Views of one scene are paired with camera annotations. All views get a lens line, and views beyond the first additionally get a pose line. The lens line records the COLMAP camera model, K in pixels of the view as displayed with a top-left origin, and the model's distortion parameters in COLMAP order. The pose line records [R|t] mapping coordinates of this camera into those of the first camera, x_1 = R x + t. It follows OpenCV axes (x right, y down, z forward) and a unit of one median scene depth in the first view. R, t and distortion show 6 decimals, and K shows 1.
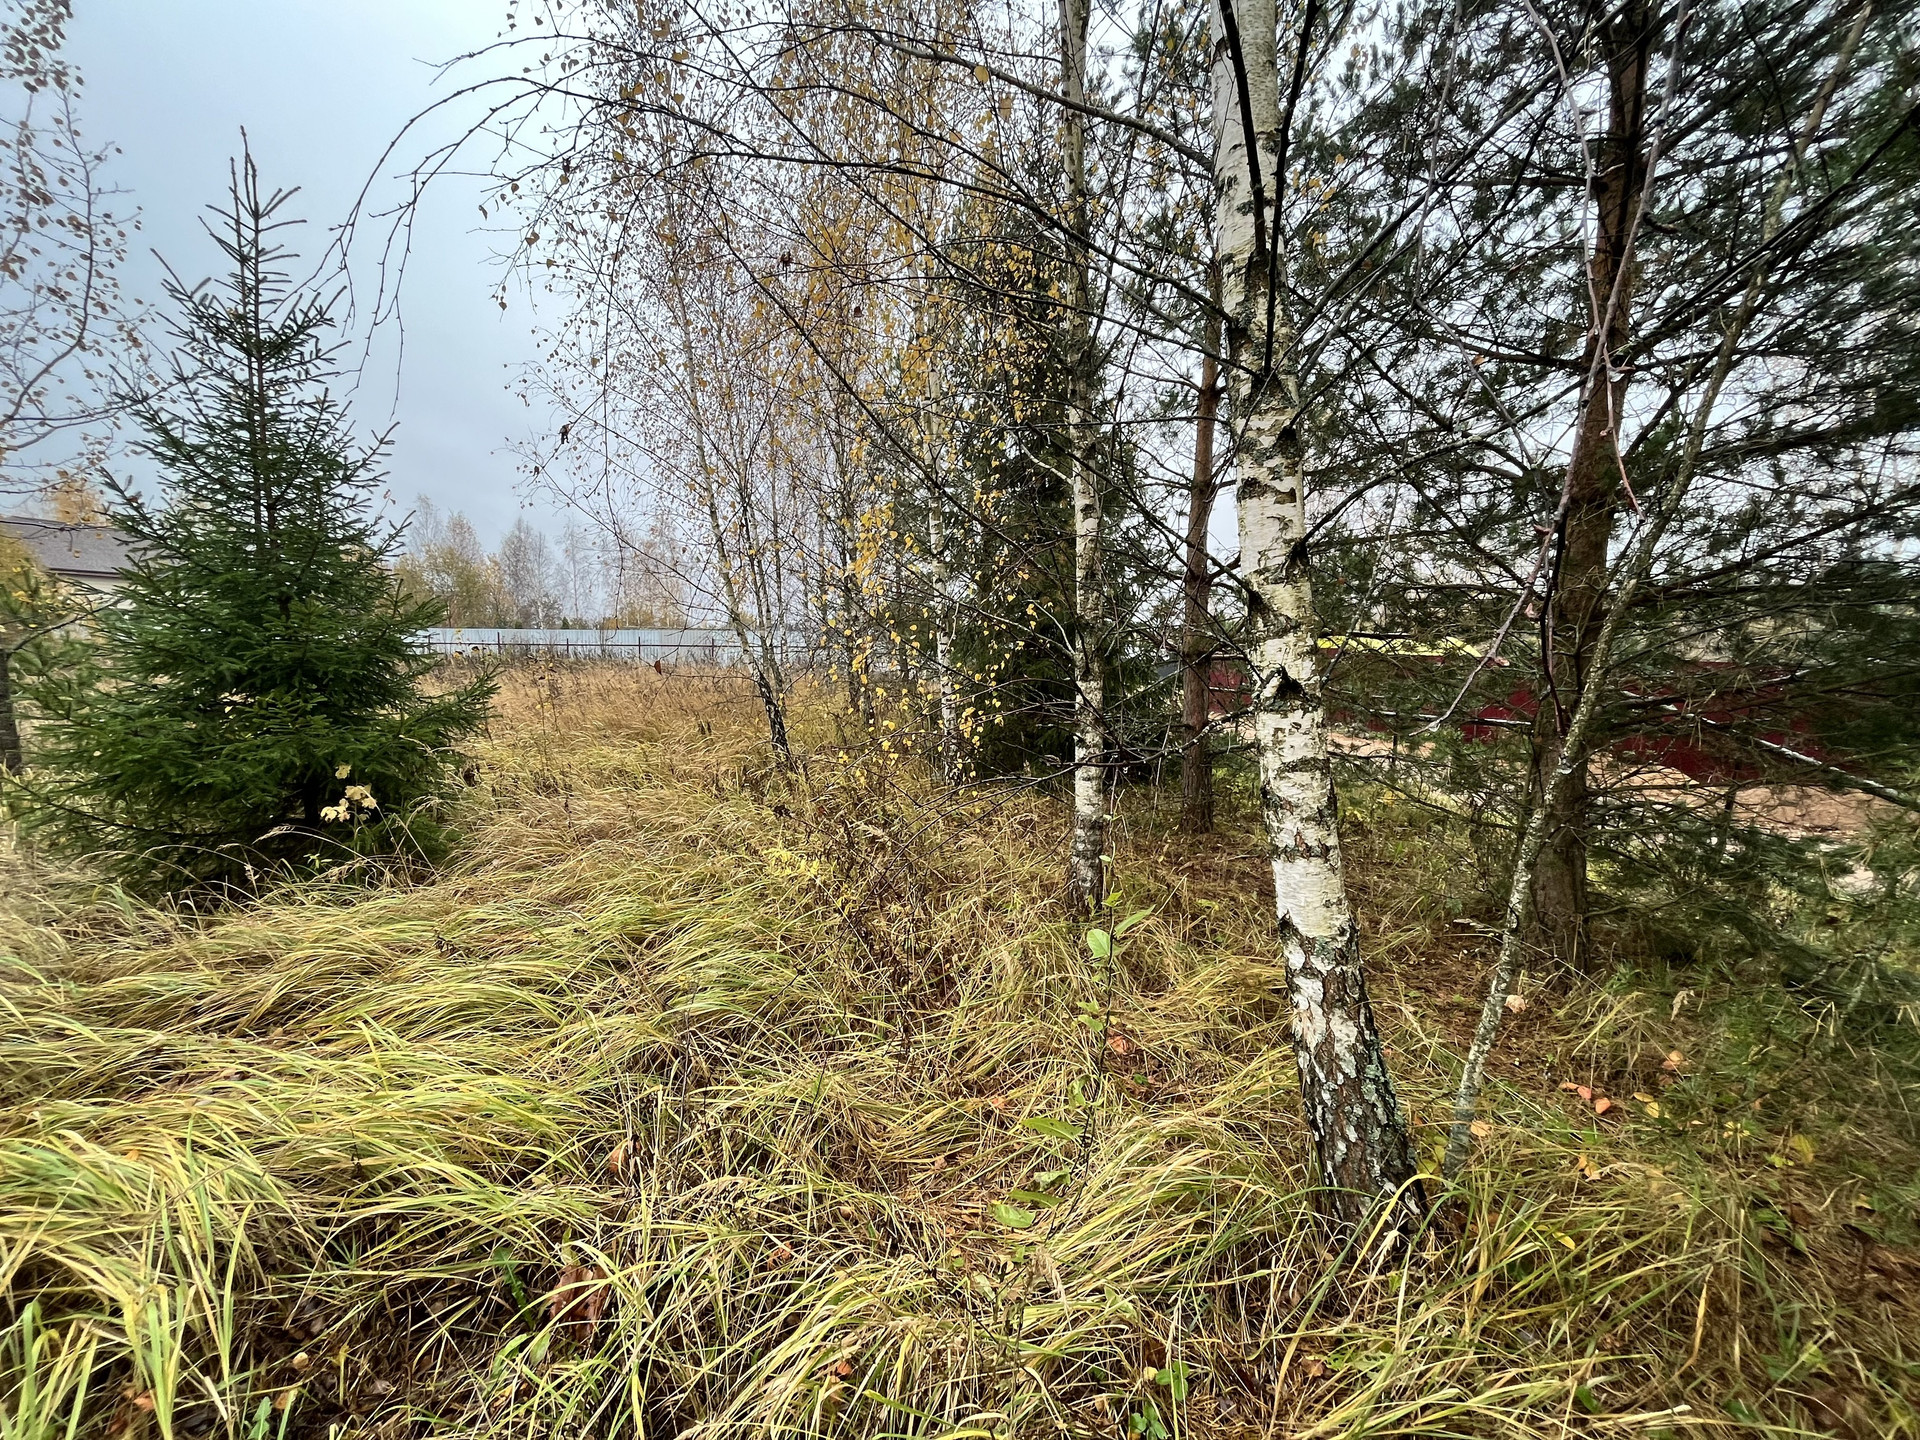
lens RADIAL K [[776.3, 0, 964.8], [0, 776.3, 711.3], [0, 0, 1]] dist [-0.002871, -0.000368]
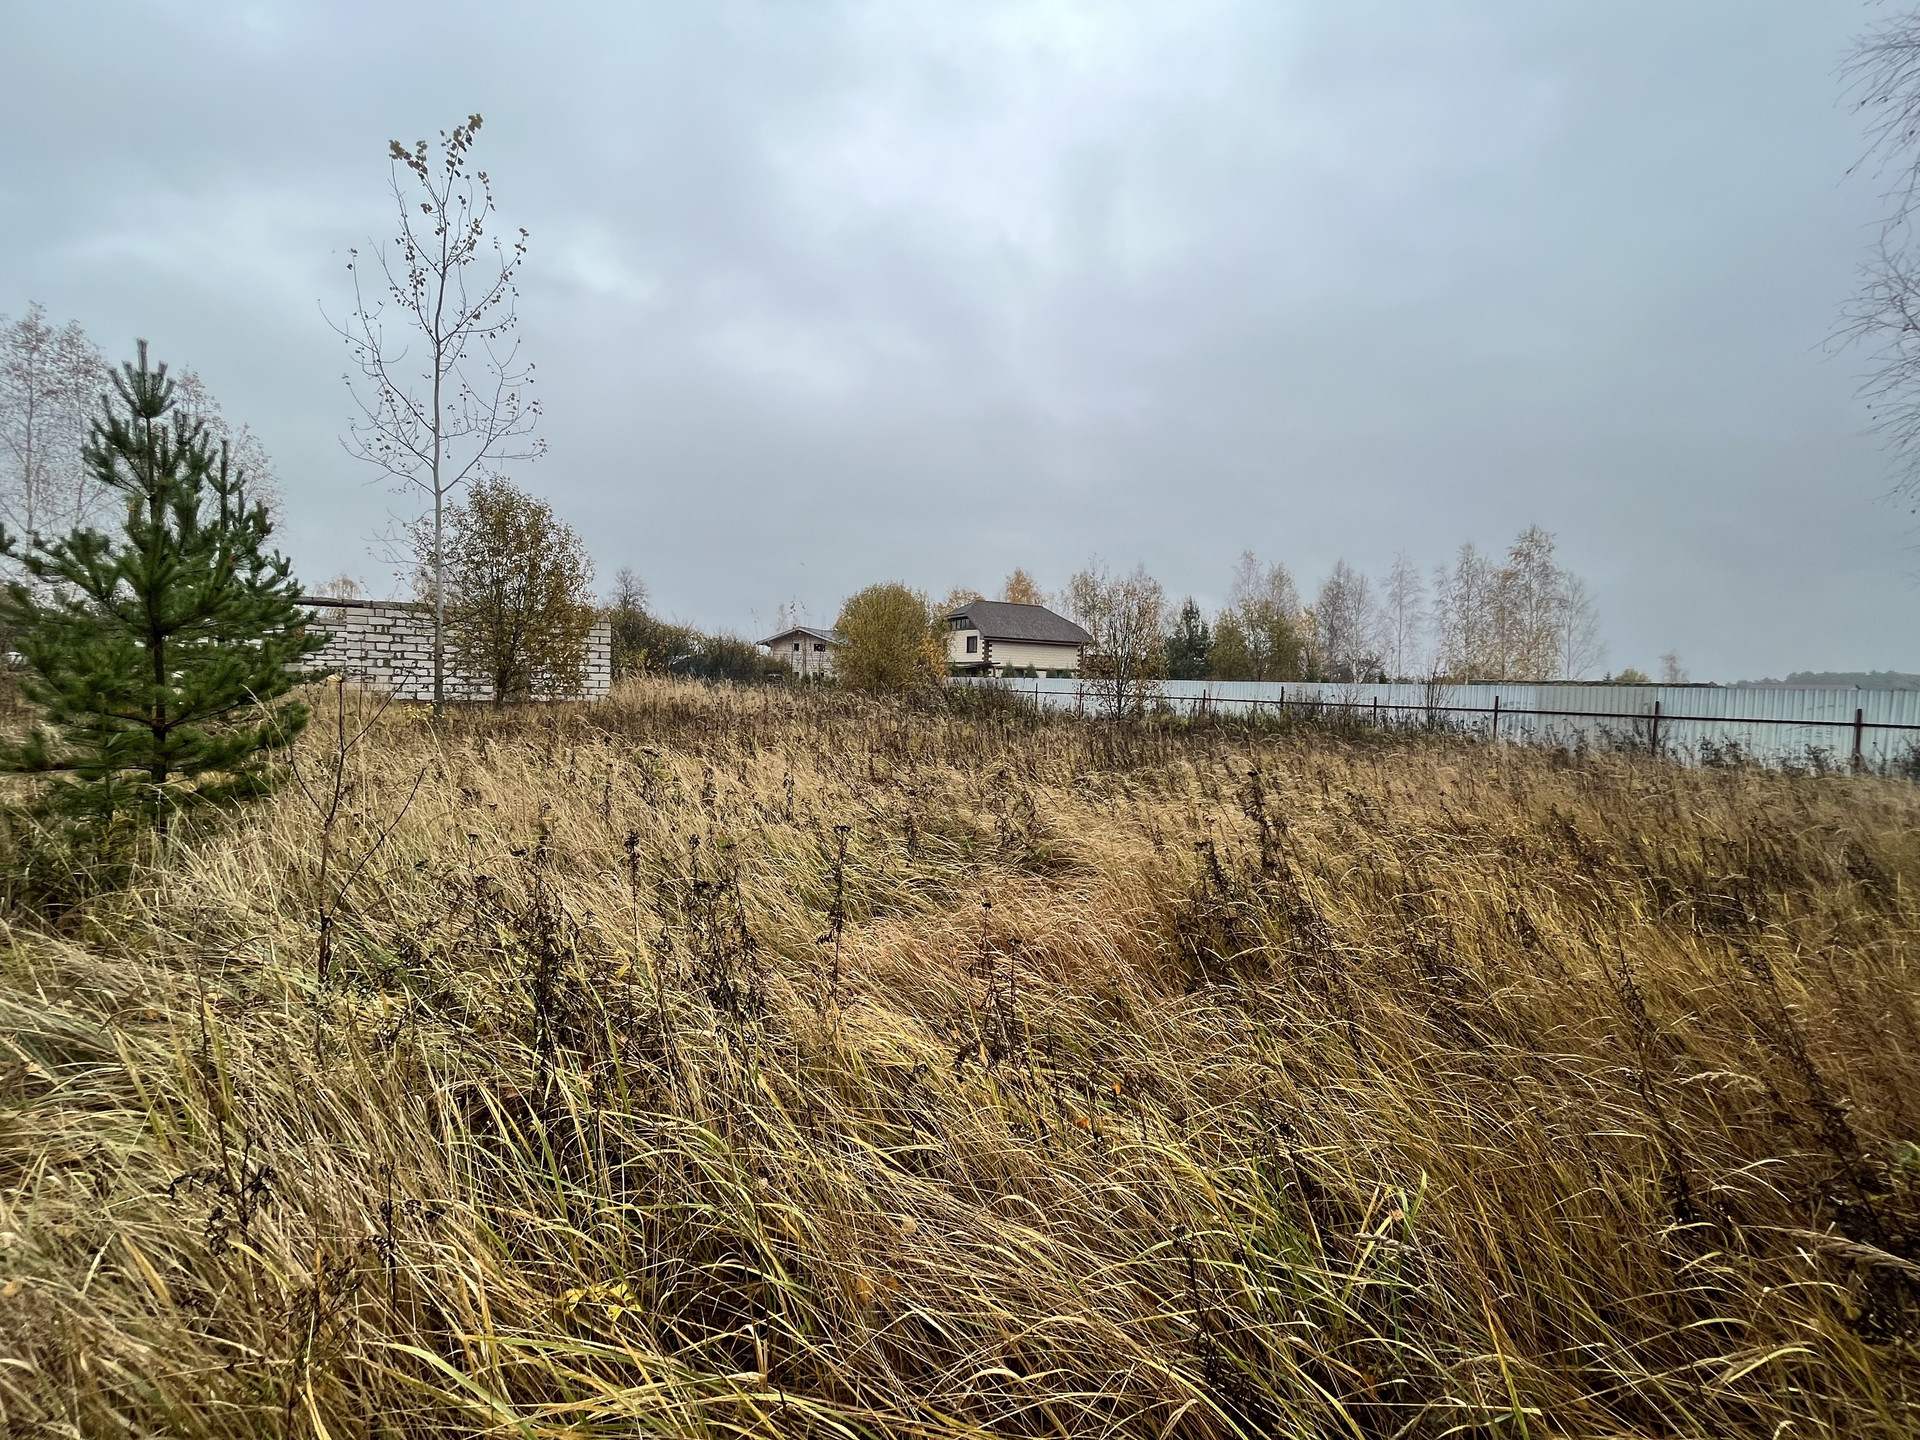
lens RADIAL K [[776.3, 0, 961.9], [0, 776.3, 711.9], [0, 0, 1]] dist [-0.002871, -0.000368]
pose [[0.558943, 0.036396, -0.828407, -1.360022], [-0.101742, 0.994498, -0.024954, -0.243508], [0.822941, 0.098232, 0.559570, 2.914840]]
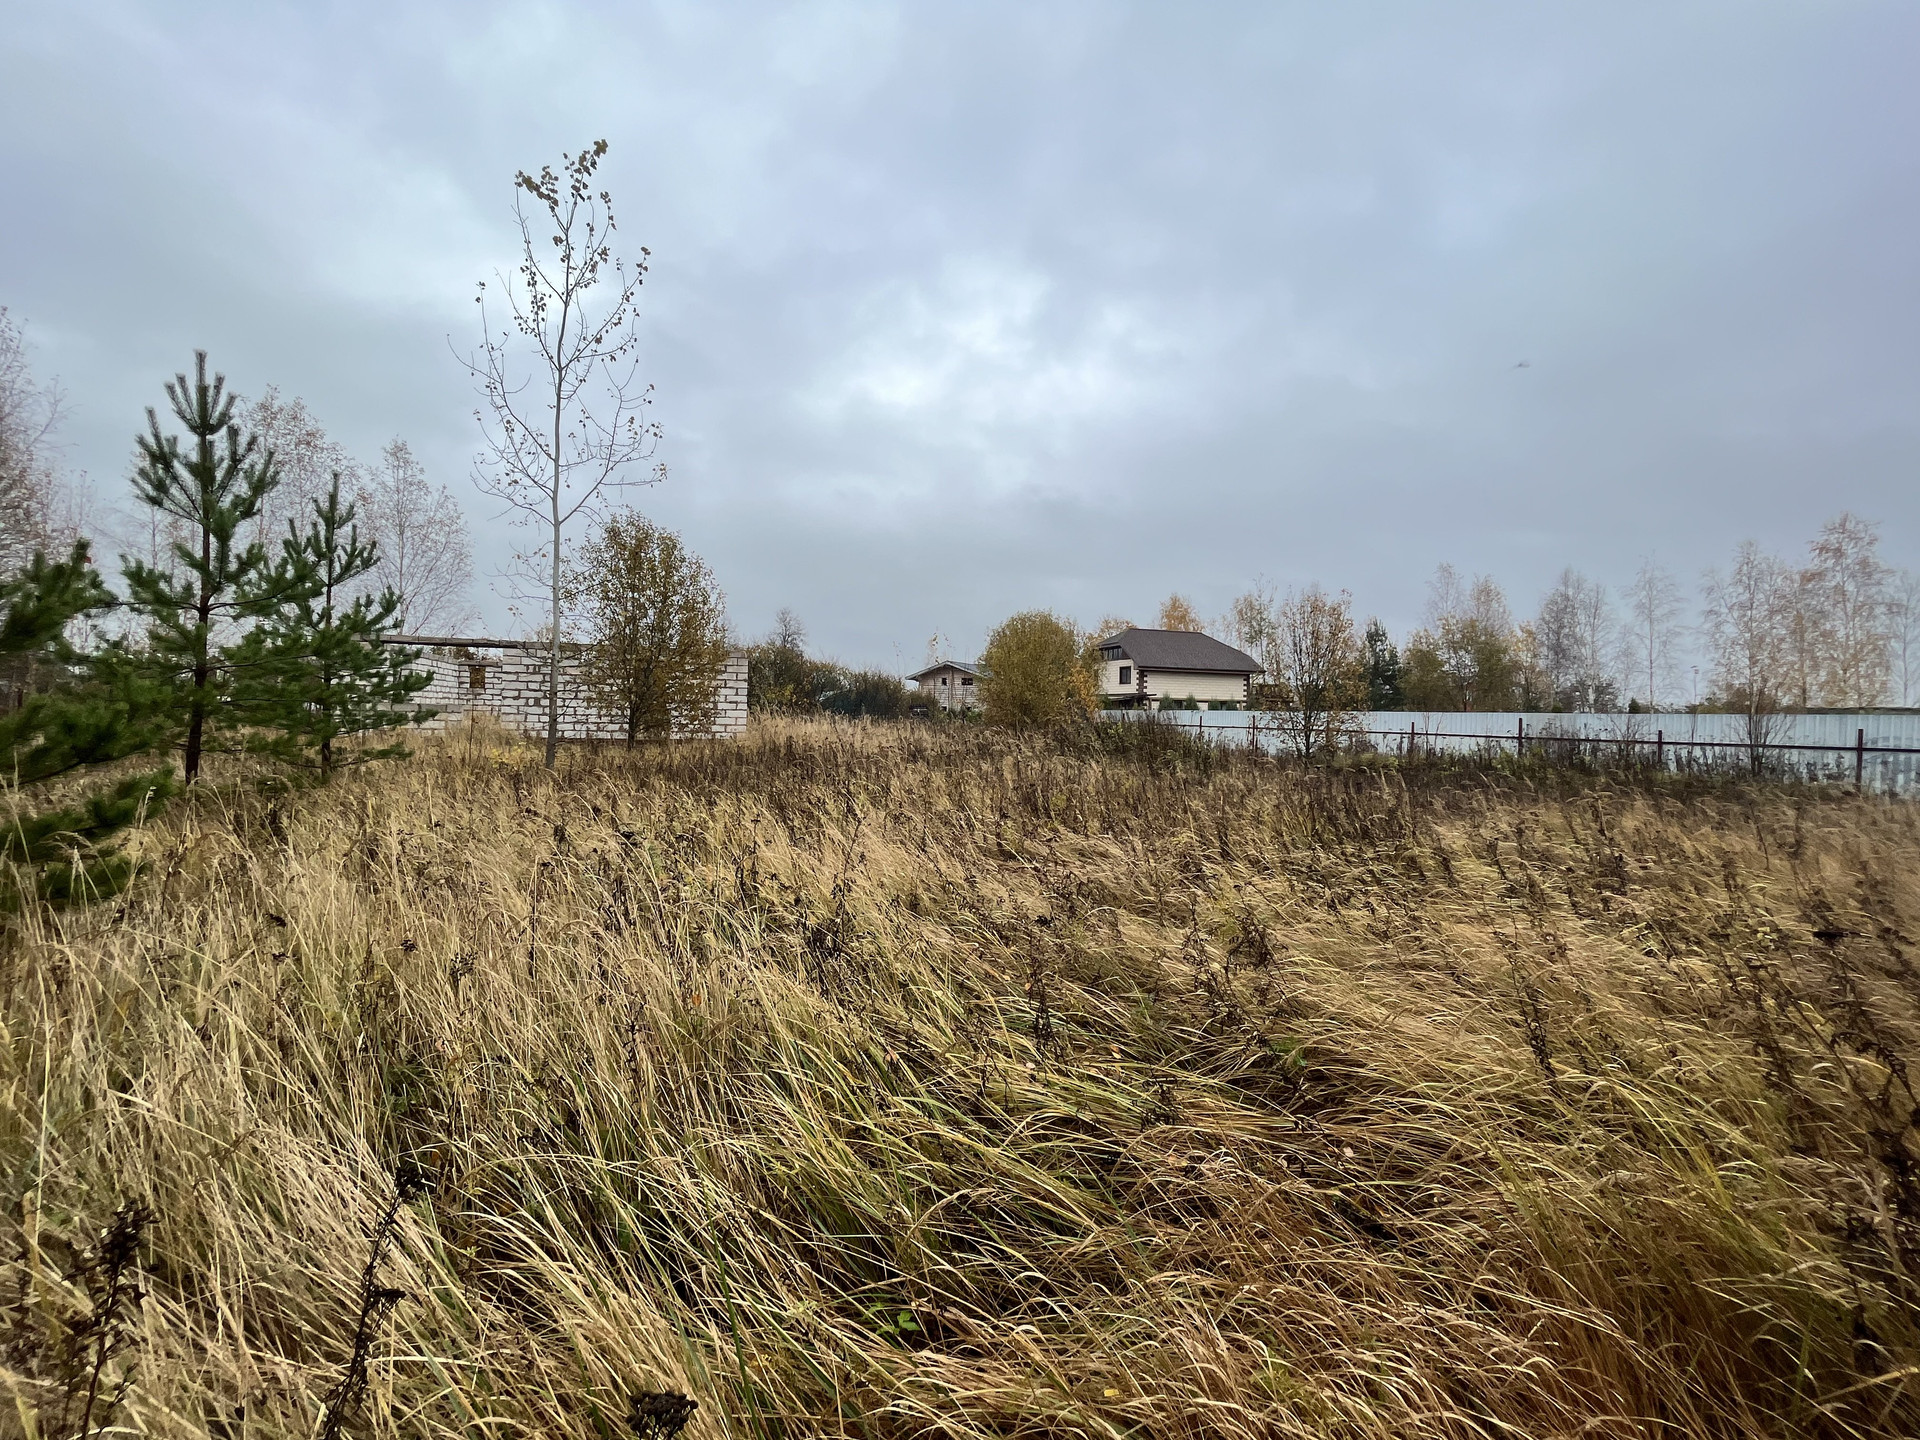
lens RADIAL K [[776.3, 0, 956.8], [0, 776.3, 711.7], [0, 0, 1]] dist [-0.002871, -0.000368]
pose [[0.383416, -0.004079, -0.923567, -1.875423], [-0.103646, 0.993483, -0.047416, -0.288241], [0.917742, 0.113904, 0.380495, 3.238505]]
